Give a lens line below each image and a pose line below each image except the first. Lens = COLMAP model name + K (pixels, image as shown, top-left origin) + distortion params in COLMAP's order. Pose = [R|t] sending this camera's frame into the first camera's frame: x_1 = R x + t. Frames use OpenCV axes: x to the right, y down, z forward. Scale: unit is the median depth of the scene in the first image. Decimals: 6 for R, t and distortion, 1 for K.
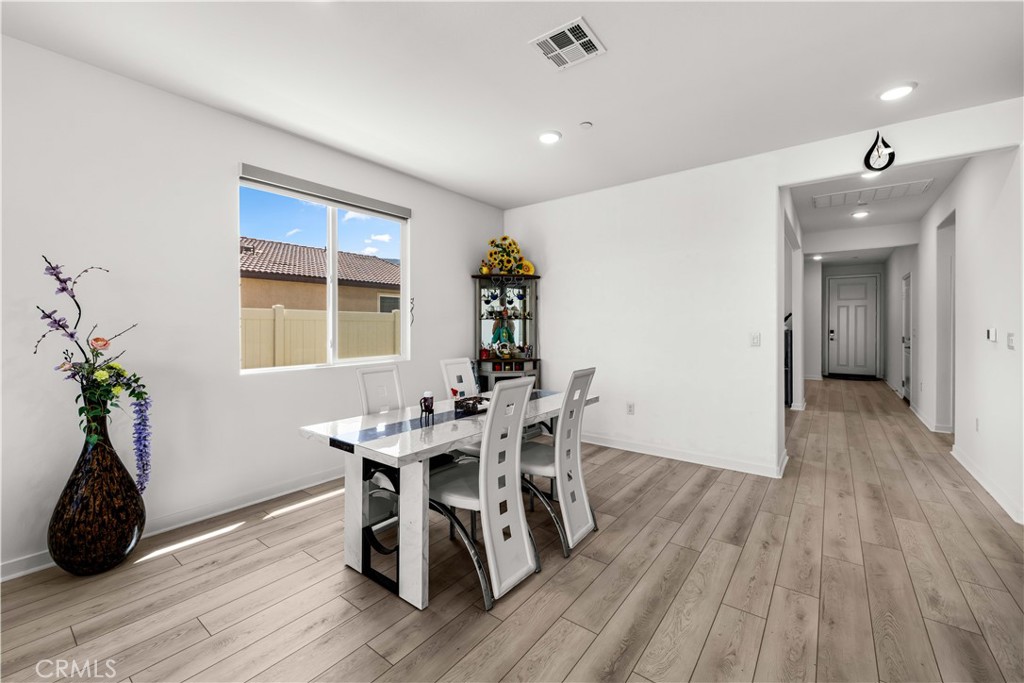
lens RADIAL K [[415.9, 0, 514.1], [0, 415.9, 332.7], [0, 0, 1]] dist [0.000805, -0.001186]
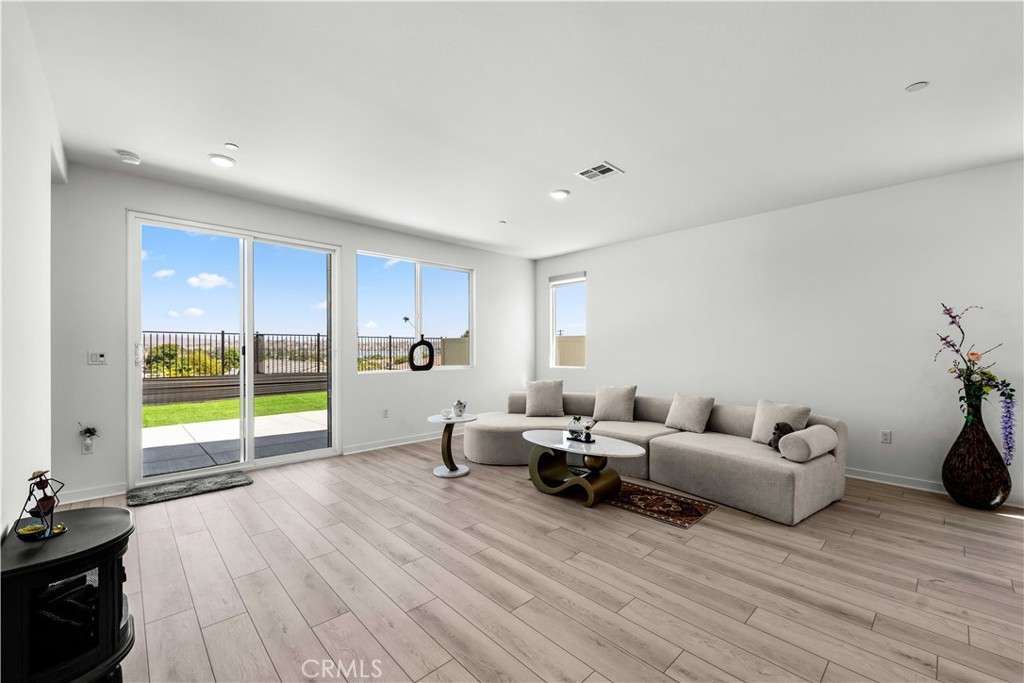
lens RADIAL K [[415.9, 0, 512.5], [0, 415.9, 345.6], [0, 0, 1]] dist [0.000805, -0.001186]
pose [[-0.163586, -0.002519, -0.986526, 0.654331], [-0.017943, 0.999839, 0.000423, 0.013197], [0.986366, 0.017771, -0.163605, -0.353097]]
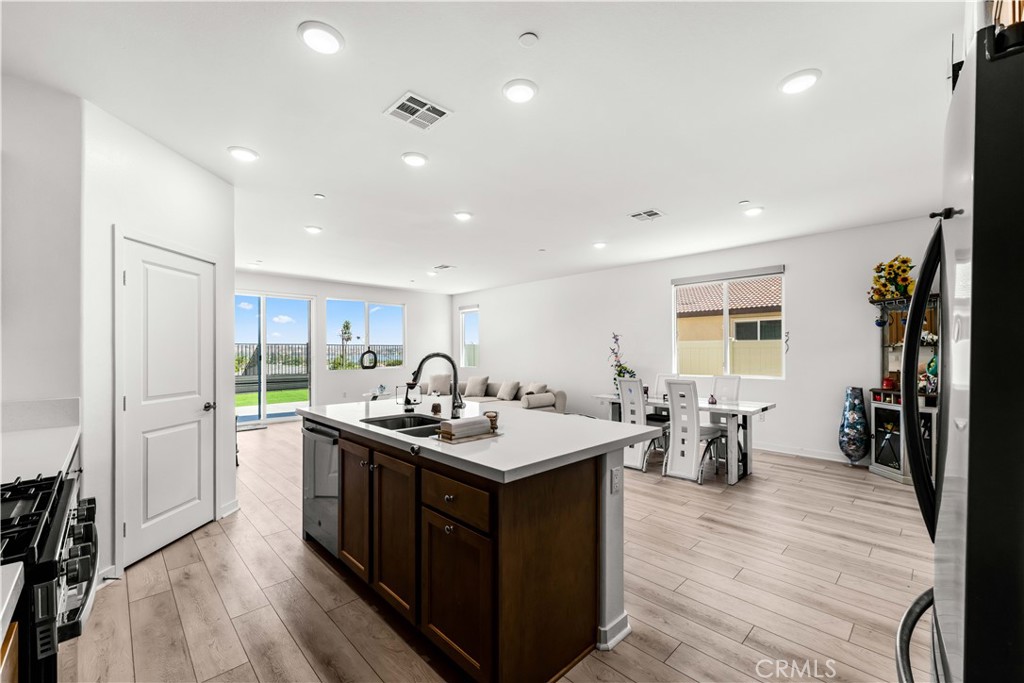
lens RADIAL K [[415.9, 0, 514.9], [0, 415.9, 349.1], [0, 0, 1]] dist [0.000805, -0.001186]
pose [[-0.146701, -0.000879, -0.989181, 1.887668], [-0.012070, 0.999927, 0.000902, -0.034600], [0.989107, 0.012072, -0.146701, 0.569251]]
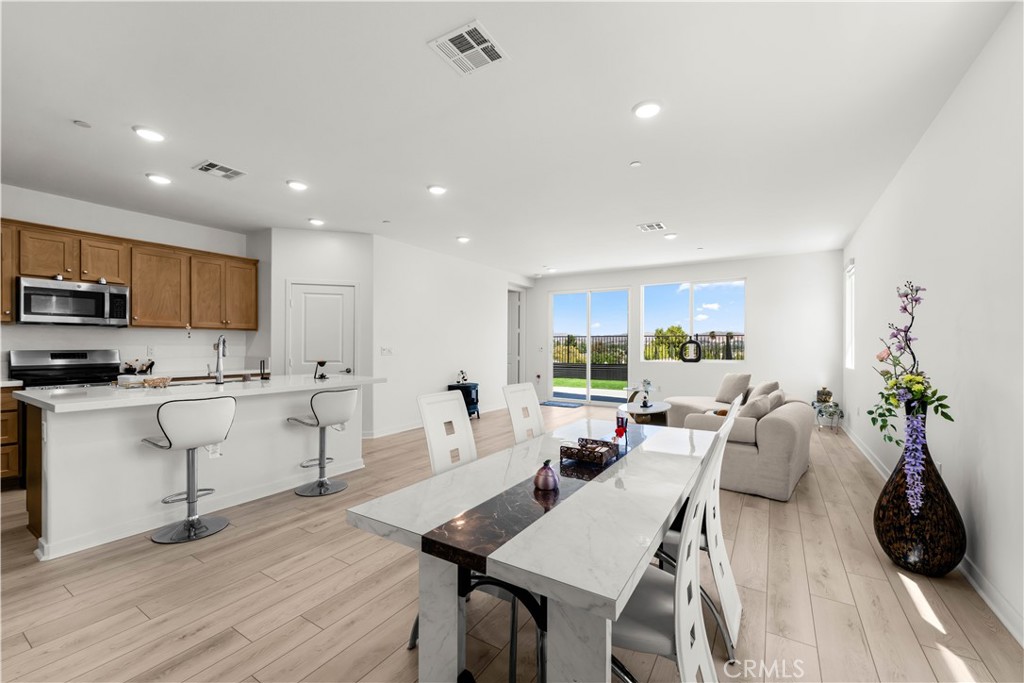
lens RADIAL K [[415.9, 0, 510.6], [0, 415.9, 345.4], [0, 0, 1]] dist [0.000805, -0.001186]
pose [[-0.996224, 0.000789, -0.086815, 0.100946], [-0.000556, 0.999880, 0.015473, -0.012160], [0.086817, 0.015463, -0.996104, 1.701756]]
